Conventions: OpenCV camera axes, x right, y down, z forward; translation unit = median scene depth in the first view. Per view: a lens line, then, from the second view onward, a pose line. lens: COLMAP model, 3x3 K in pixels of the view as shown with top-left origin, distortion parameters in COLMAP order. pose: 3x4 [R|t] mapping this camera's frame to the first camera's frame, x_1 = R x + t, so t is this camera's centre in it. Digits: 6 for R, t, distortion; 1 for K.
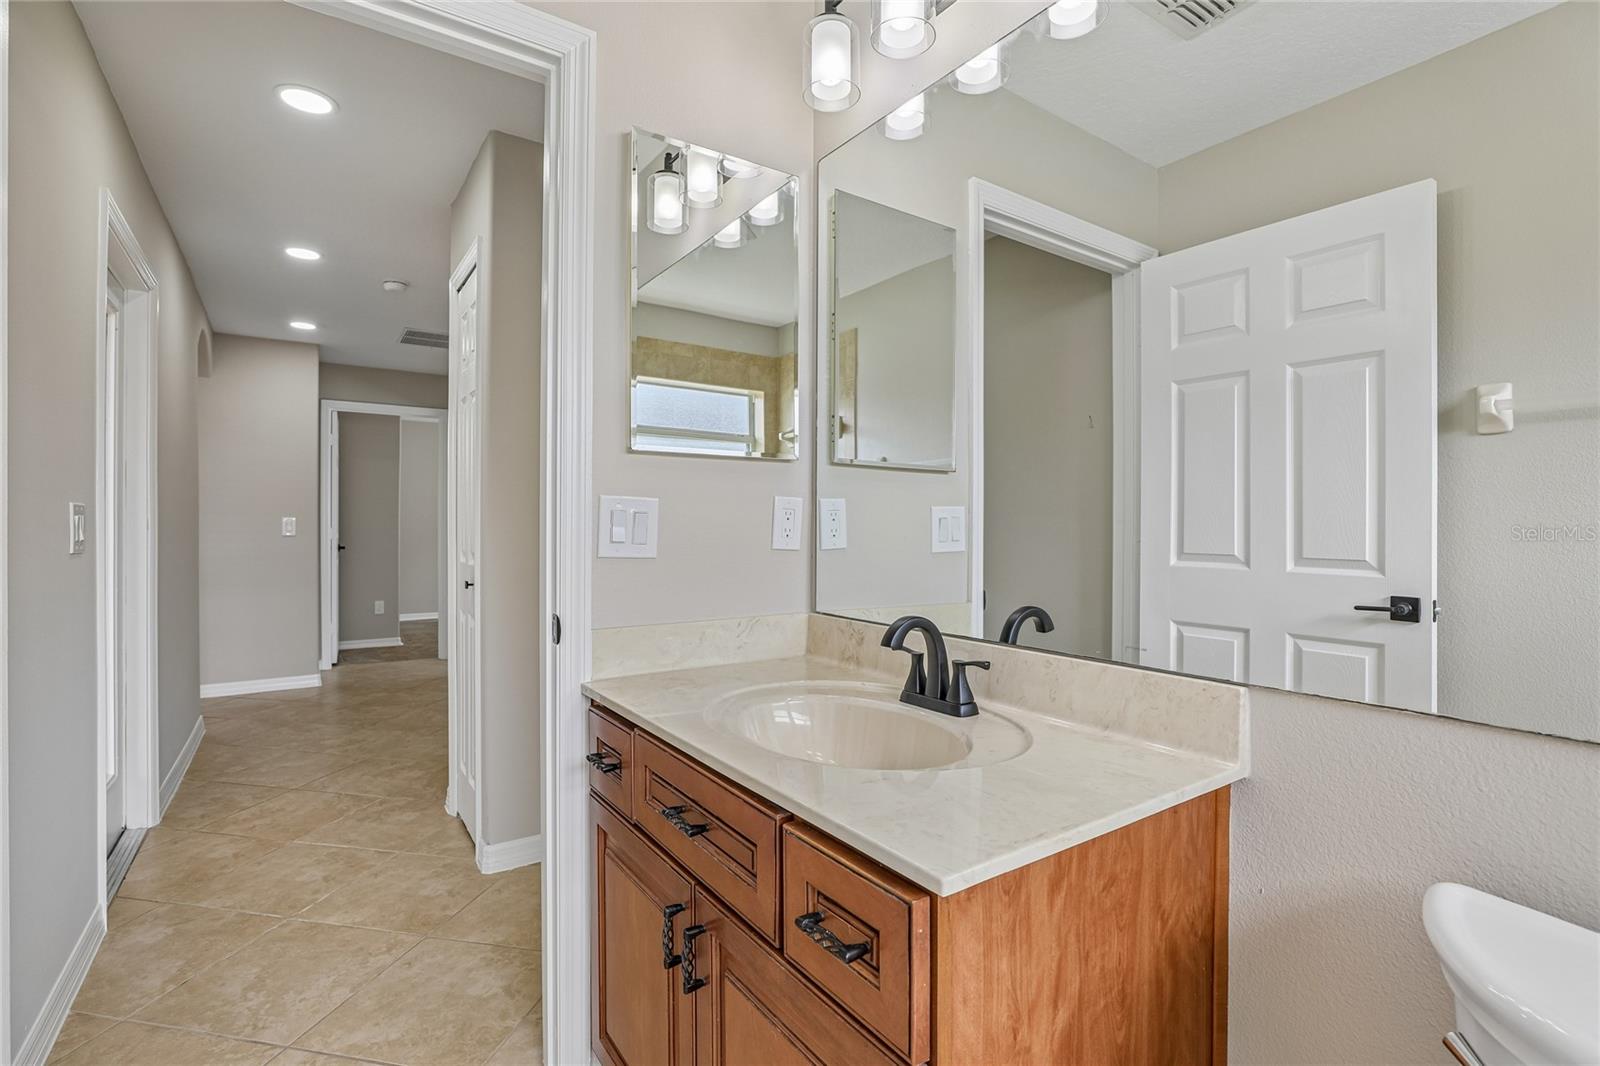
lens RADIAL K [[757.2, 0, 797.6], [0, 757.2, 541.9], [0, 0, 1]] dist [-0.031310, 0.008094]
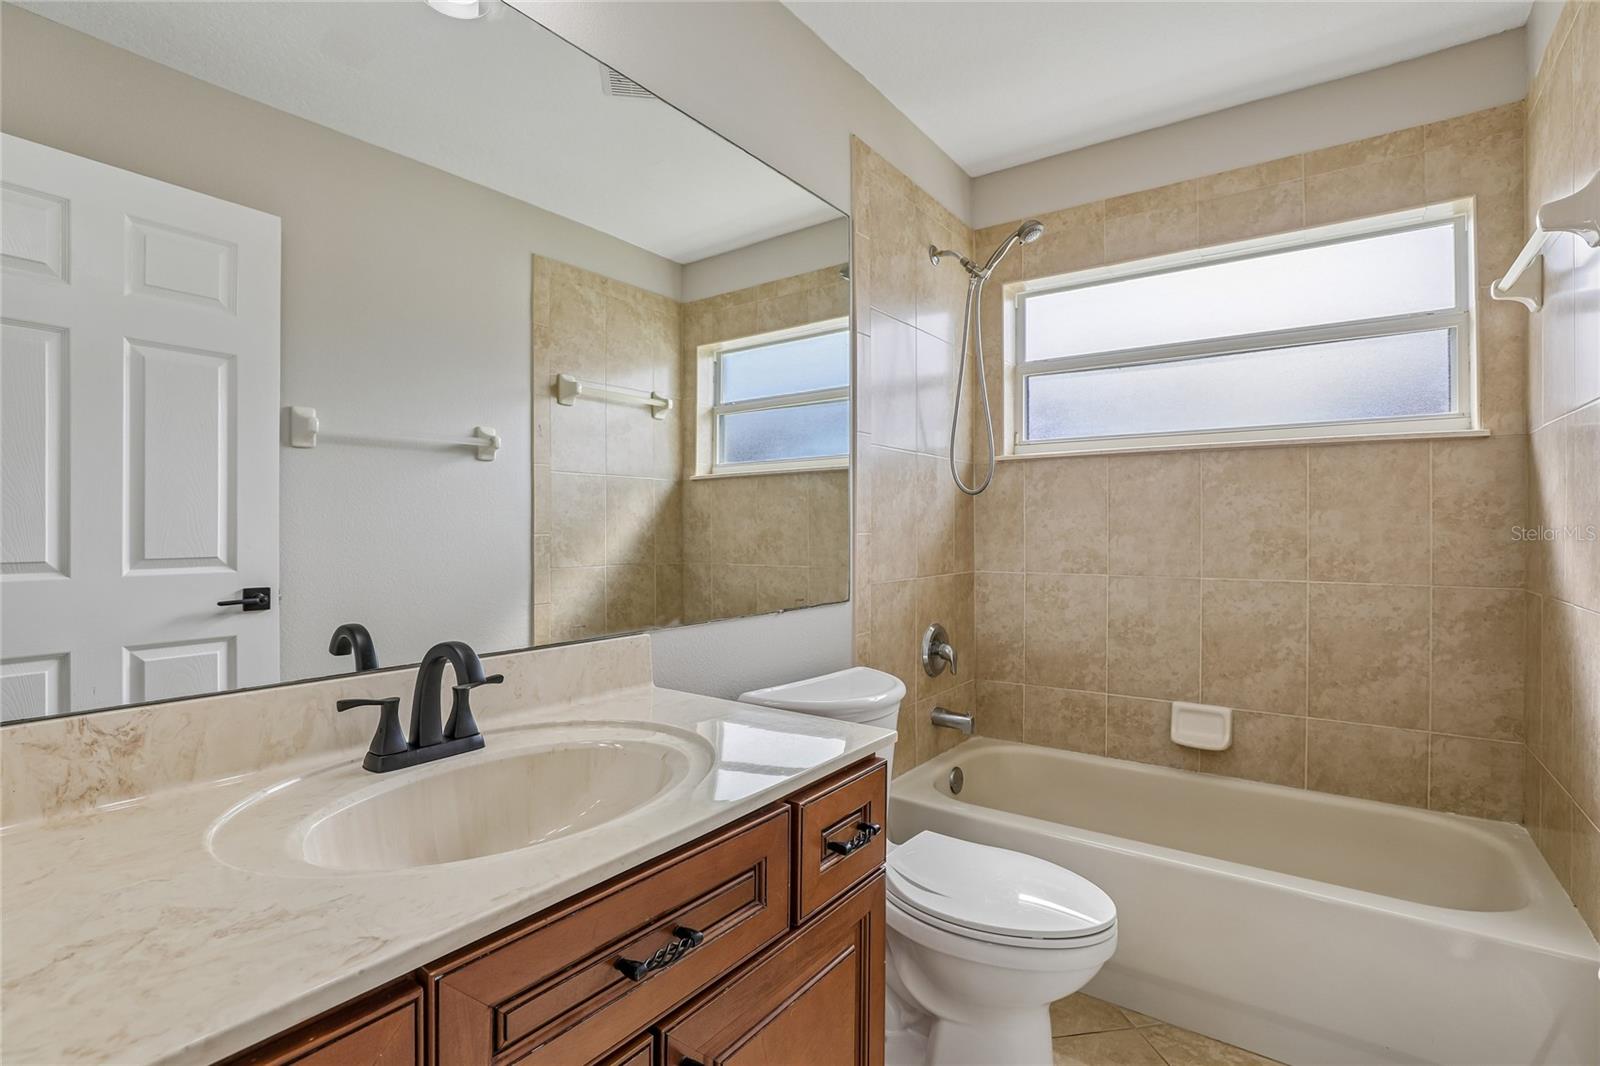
lens RADIAL K [[757.2, 0, 791.2], [0, 757.2, 523.0], [0, 0, 1]] dist [-0.031310, 0.008094]
pose [[-0.317383, -0.005113, 0.948284, -0.452053], [0.021157, 0.999698, 0.012471, -0.017664], [-0.948061, 0.024021, -0.317179, 0.588519]]
